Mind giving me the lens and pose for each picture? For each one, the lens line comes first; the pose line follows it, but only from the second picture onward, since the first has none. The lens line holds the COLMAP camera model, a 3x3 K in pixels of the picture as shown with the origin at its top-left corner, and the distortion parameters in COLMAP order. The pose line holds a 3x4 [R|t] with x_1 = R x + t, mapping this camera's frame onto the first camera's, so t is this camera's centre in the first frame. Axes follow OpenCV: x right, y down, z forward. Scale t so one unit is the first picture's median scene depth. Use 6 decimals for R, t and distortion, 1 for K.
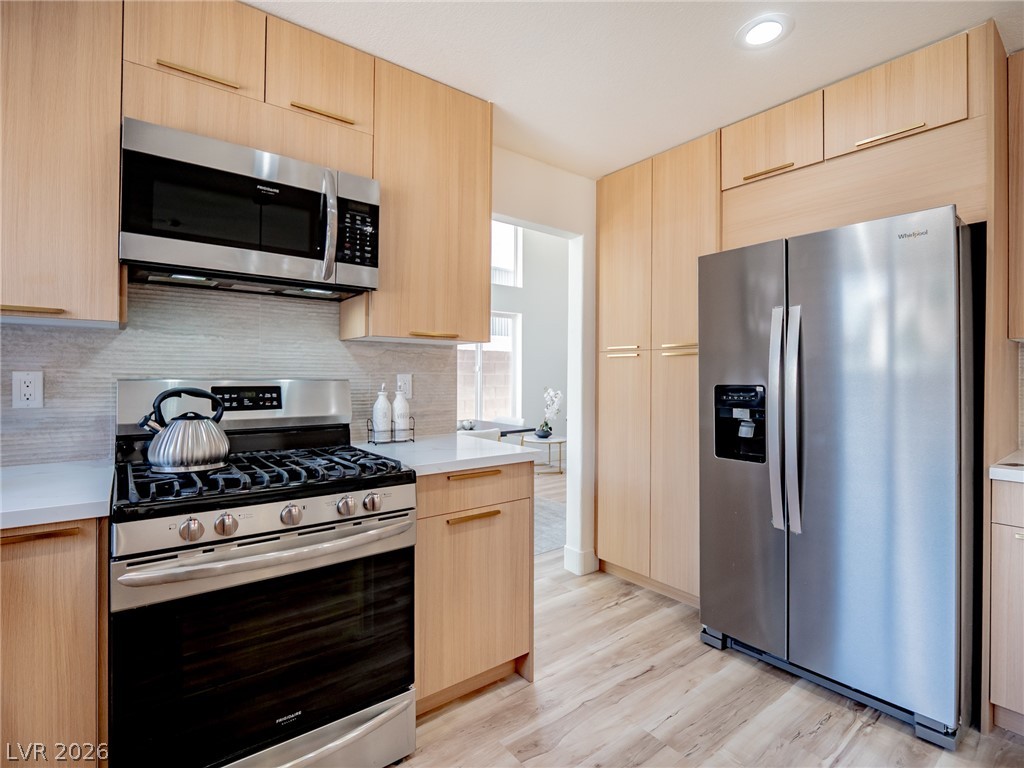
lens RADIAL K [[500.1, 0, 506.7], [0, 500.1, 373.3], [0, 0, 1]] dist [-0.005415, -0.000508]
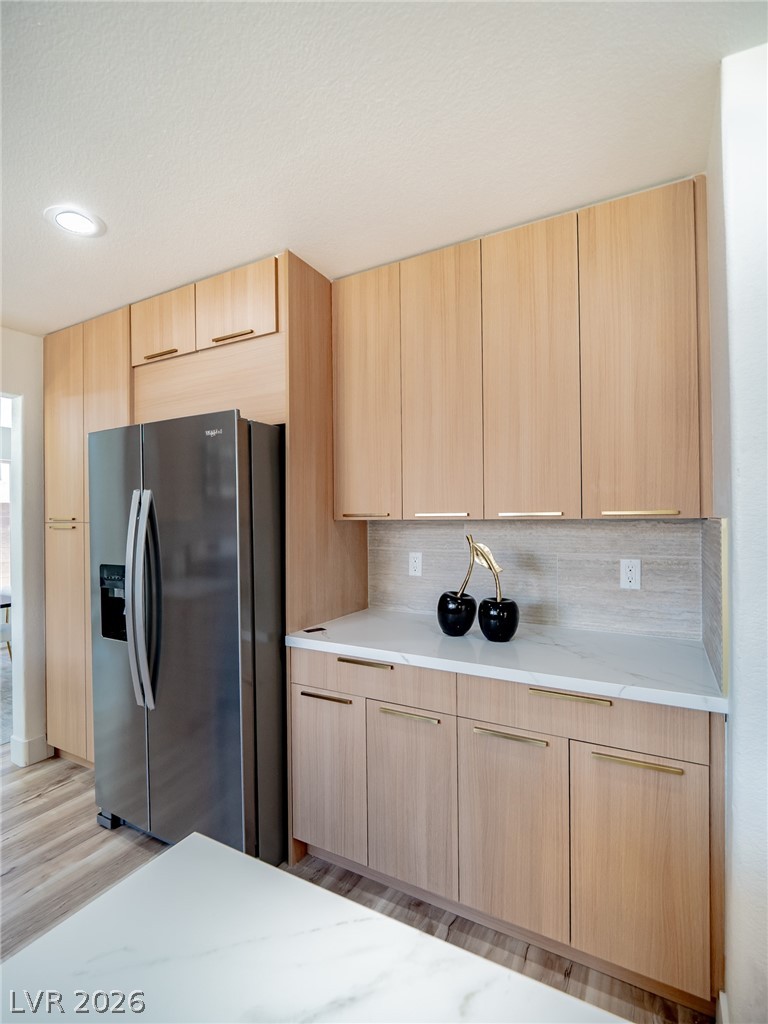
lens RADIAL K [[500.1, 0, 384.0], [0, 500.1, 512.0], [0, 0, 1]] dist [-0.005415, -0.000508]
pose [[0.927452, -0.011487, 0.373765, 0.535153], [0.011856, 0.999929, 0.001313, -0.070690], [-0.373753, 0.003213, 0.927523, -0.120913]]
